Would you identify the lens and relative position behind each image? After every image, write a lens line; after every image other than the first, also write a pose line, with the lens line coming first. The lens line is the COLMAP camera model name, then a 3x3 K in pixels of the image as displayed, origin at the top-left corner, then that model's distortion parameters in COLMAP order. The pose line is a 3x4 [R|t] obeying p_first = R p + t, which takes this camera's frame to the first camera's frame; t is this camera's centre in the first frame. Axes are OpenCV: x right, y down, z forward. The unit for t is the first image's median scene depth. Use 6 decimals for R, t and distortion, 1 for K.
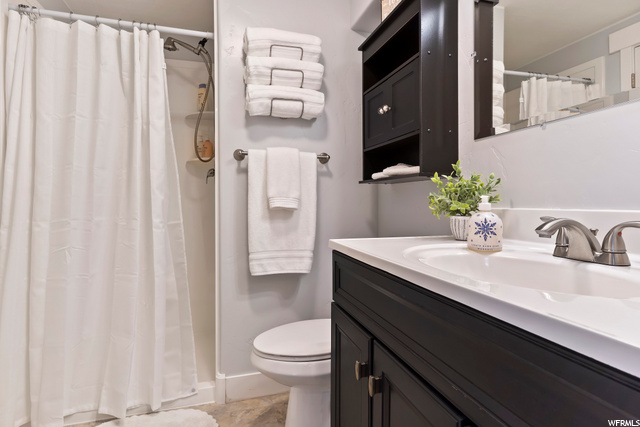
lens RADIAL K [[333.2, 0, 320.0], [0, 333.2, 213.5], [0, 0, 1]] dist [0.001058, -0.000058]
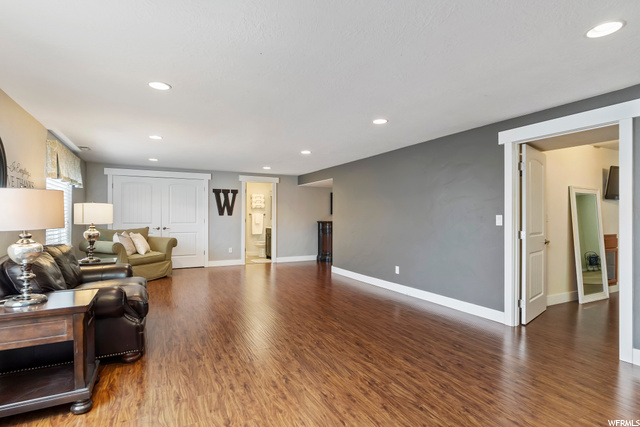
lens RADIAL K [[333.2, 0, 320.0], [0, 333.2, 213.5], [0, 0, 1]] dist [0.001058, -0.000058]
pose [[0.981911, 0.003093, 0.189317, -0.144127], [-0.003025, 0.999995, -0.000646, -0.190347], [-0.189318, 0.000062, 0.981916, -5.163718]]
